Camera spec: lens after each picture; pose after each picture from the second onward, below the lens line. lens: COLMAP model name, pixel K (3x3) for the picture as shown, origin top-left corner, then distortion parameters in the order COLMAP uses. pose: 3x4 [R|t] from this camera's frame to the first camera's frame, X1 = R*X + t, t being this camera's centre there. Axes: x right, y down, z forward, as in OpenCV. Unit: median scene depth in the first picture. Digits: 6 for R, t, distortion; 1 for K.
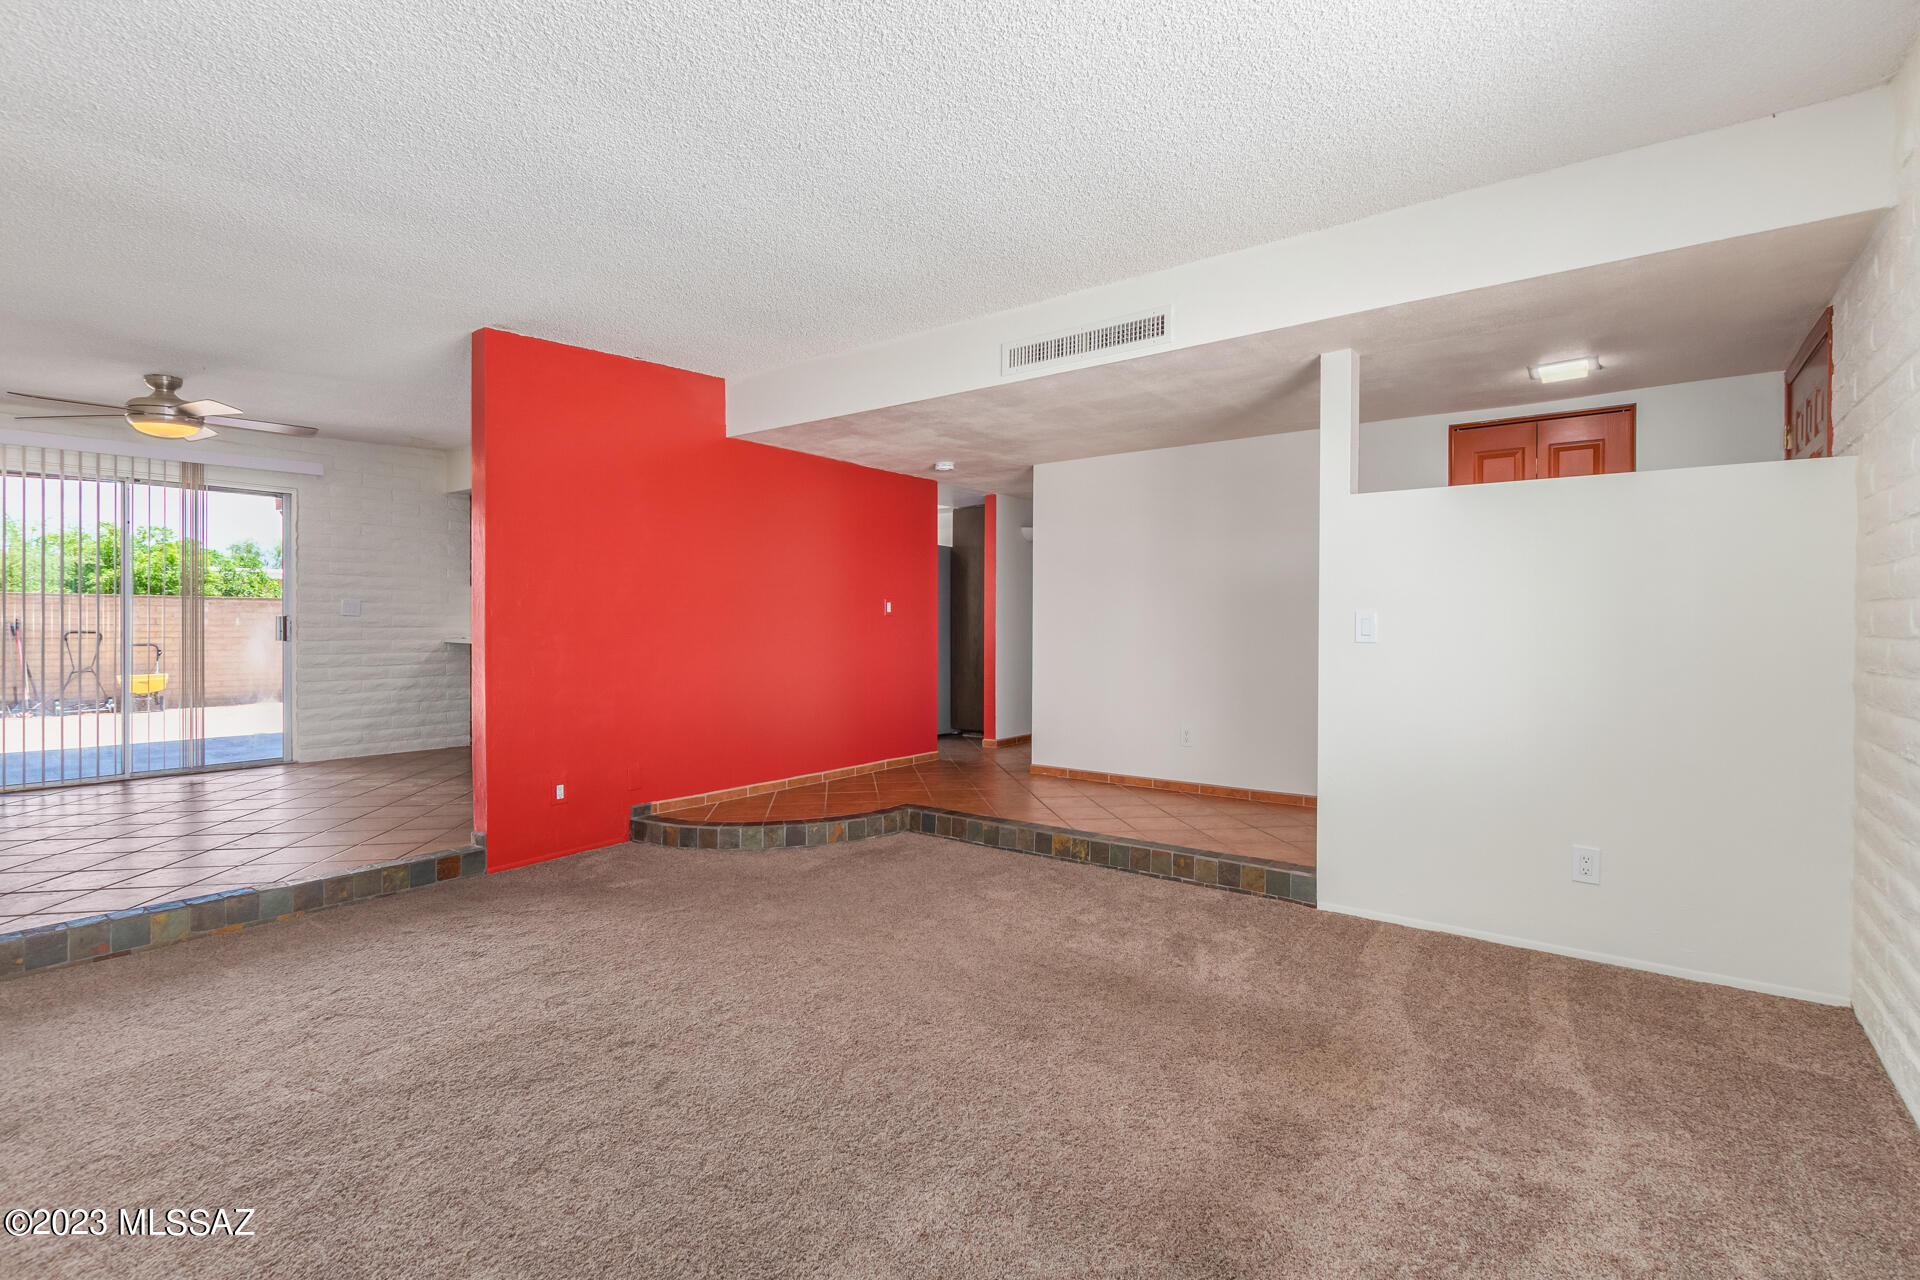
lens RADIAL K [[877.1, 0, 971.3], [0, 877.1, 630.2], [0, 0, 1]] dist [0.001590, -0.003475]
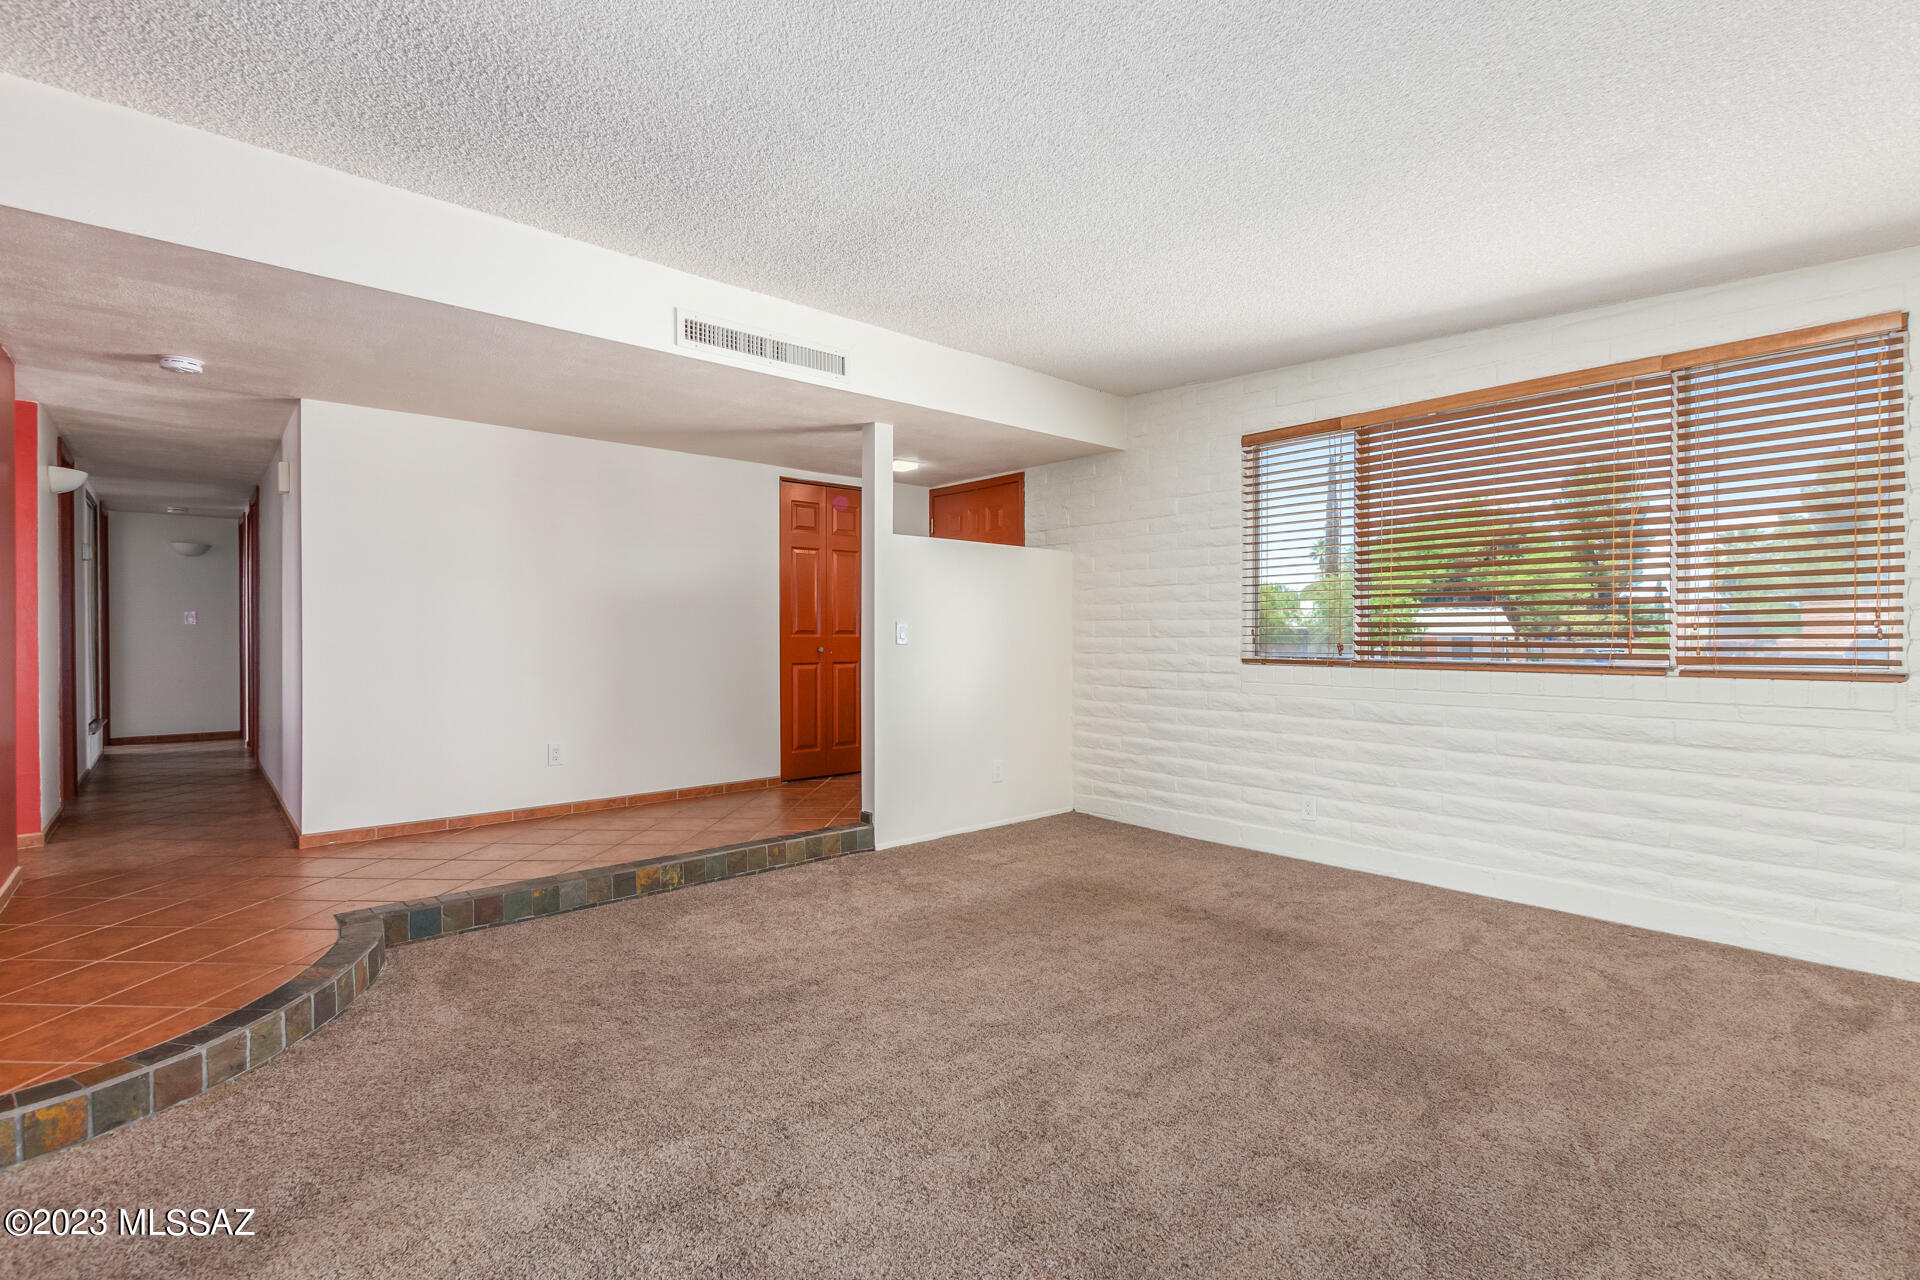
lens RADIAL K [[877.1, 0, 971.5], [0, 877.1, 638.6], [0, 0, 1]] dist [0.001590, -0.003475]
pose [[0.201785, -0.009111, 0.979388, -0.706417], [0.005931, 0.999950, 0.008080, -0.003753], [-0.979412, 0.004179, 0.201828, 0.504470]]
